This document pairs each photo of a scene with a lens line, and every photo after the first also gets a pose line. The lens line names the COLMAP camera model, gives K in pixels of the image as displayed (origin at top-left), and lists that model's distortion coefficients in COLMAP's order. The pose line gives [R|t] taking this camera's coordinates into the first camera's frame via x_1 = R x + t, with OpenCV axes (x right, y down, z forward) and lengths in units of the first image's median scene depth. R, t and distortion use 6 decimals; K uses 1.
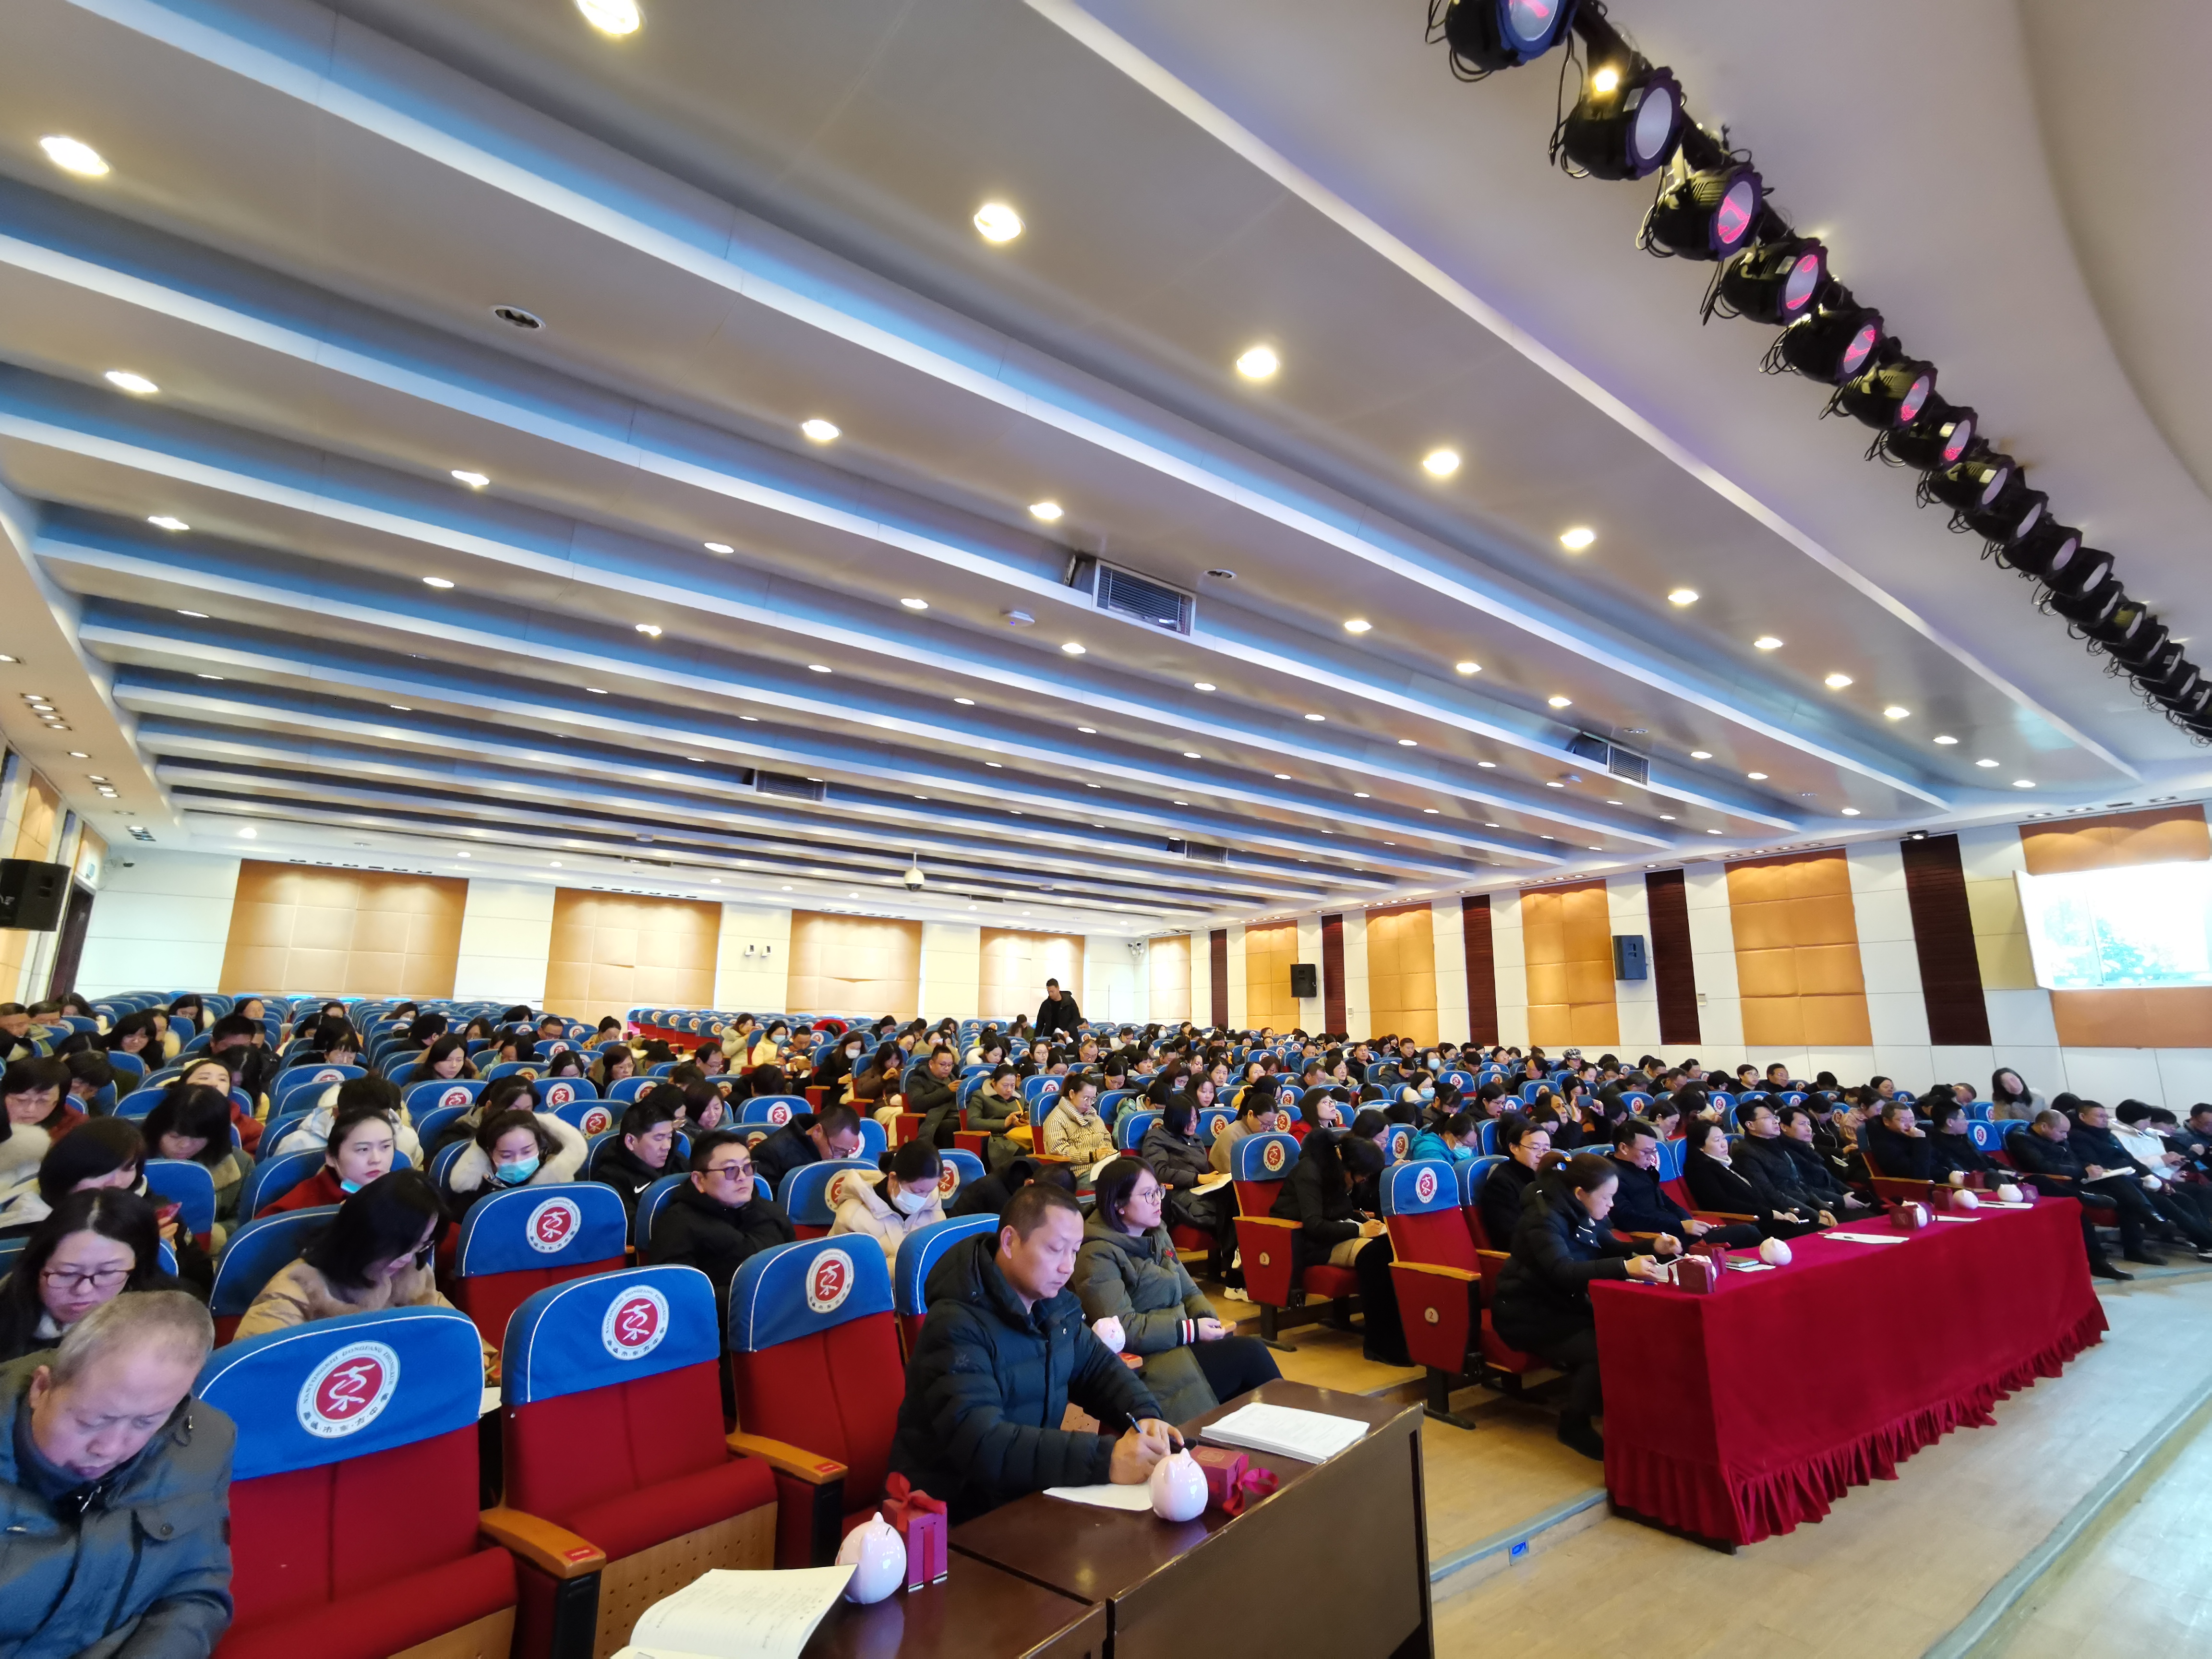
lens RADIAL K [[1100.9, 0, 1105.9], [0, 1100.9, 786.7], [0, 0, 1]] dist [-0.062308, 0.057242]
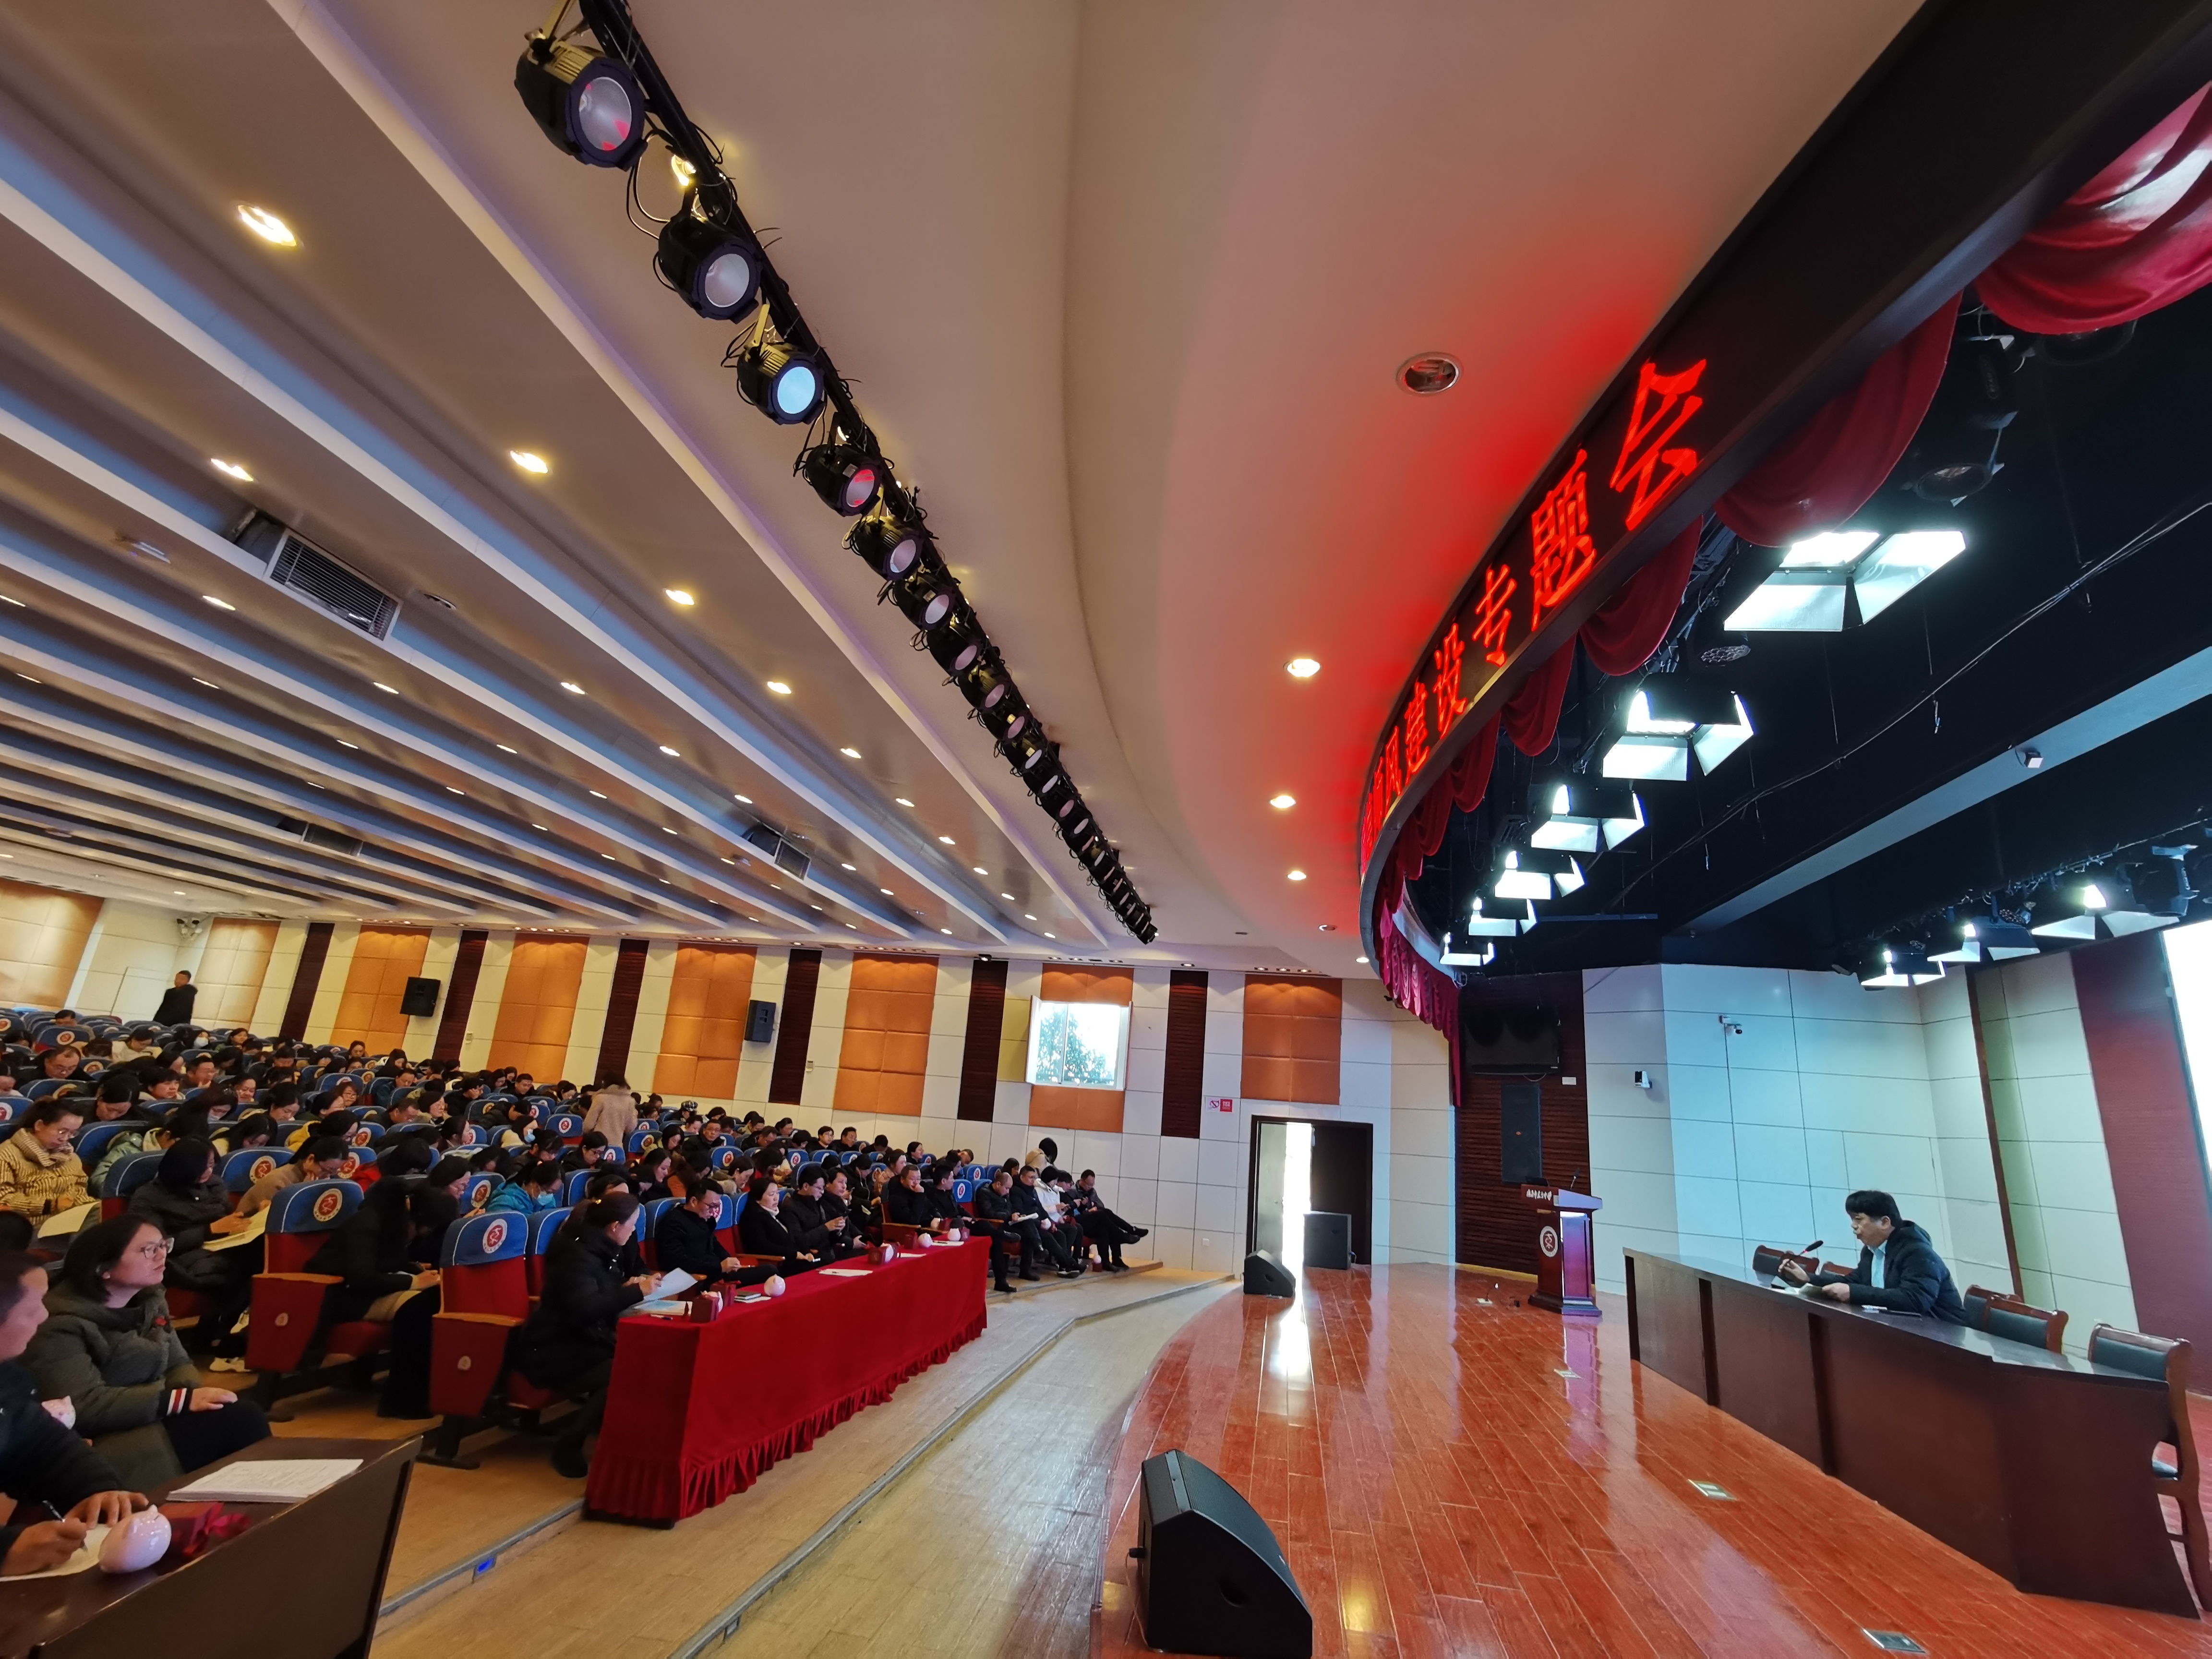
lens RADIAL K [[1099.1, 0, 1100.7], [0, 1099.1, 801.9], [0, 0, 1]] dist [-0.026424, 0.034565]
pose [[0.742205, 0.231133, 0.629054, -0.024066], [-0.219230, 0.970738, -0.098014, -0.047867], [-0.633301, -0.065161, 0.771158, -0.115835]]
